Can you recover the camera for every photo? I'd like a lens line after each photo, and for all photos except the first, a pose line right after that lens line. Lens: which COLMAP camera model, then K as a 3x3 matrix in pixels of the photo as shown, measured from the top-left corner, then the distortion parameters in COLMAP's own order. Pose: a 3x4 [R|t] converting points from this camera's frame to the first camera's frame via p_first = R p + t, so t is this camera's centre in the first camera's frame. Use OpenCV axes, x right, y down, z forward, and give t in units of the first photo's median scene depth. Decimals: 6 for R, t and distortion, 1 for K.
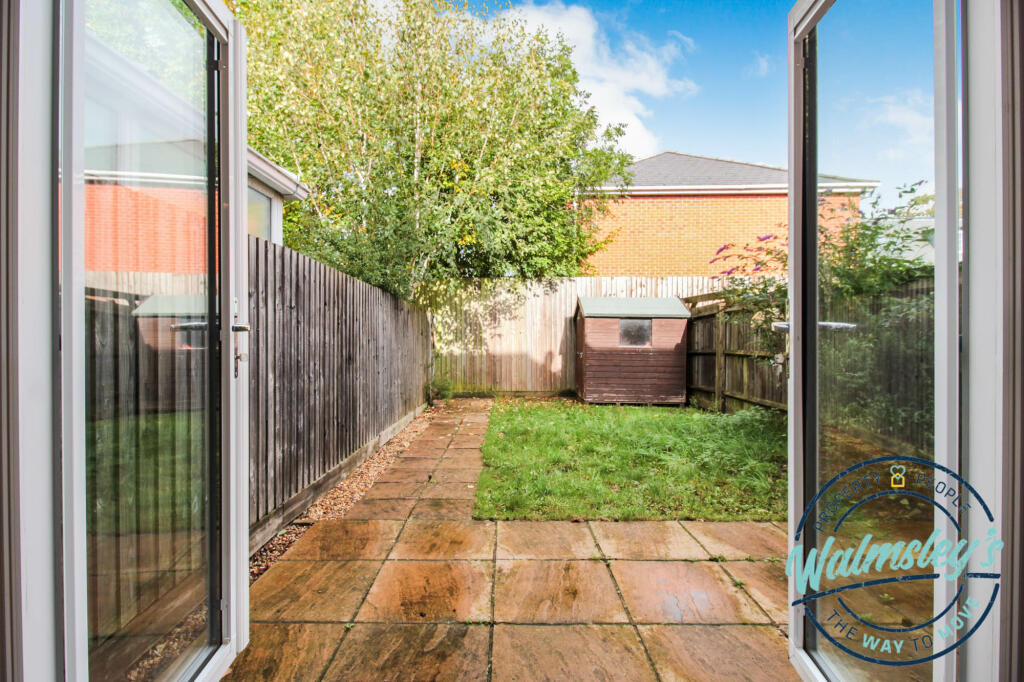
lens RADIAL K [[503.9, 0, 512.0], [0, 503.9, 341.0], [0, 0, 1]] dist [-0.053348, -0.000414]
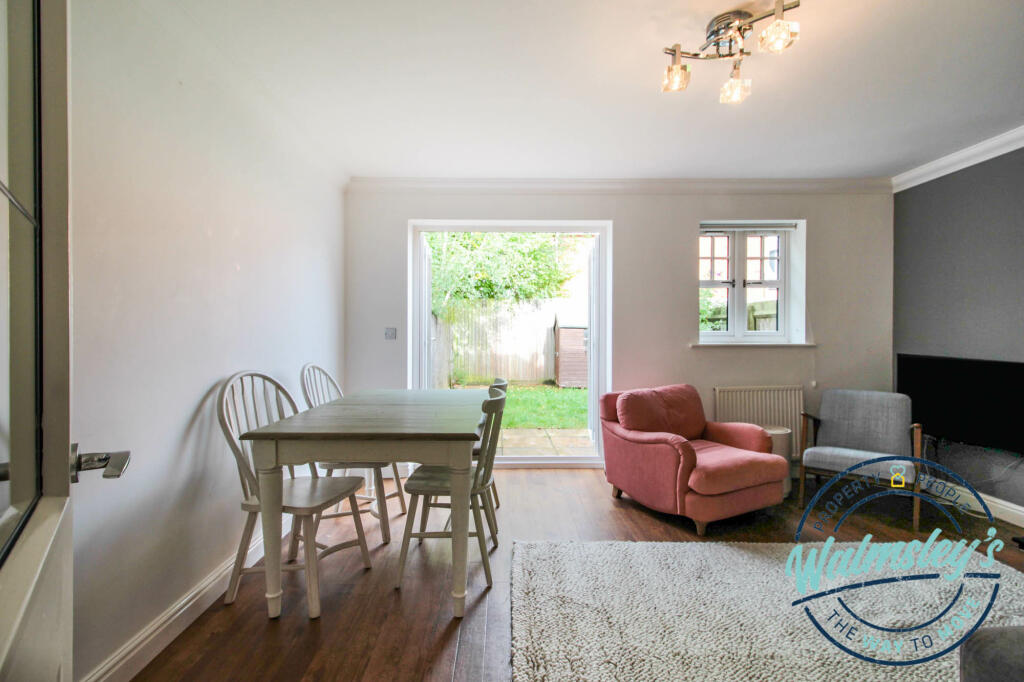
lens RADIAL K [[503.9, 0, 512.0], [0, 503.9, 341.0], [0, 0, 1]] dist [-0.053348, -0.000414]
pose [[0.999957, 0.001886, 0.009071, -0.004260], [-0.001820, 0.999972, -0.007298, 0.000498], [-0.009084, 0.007281, 0.999932, -0.401664]]
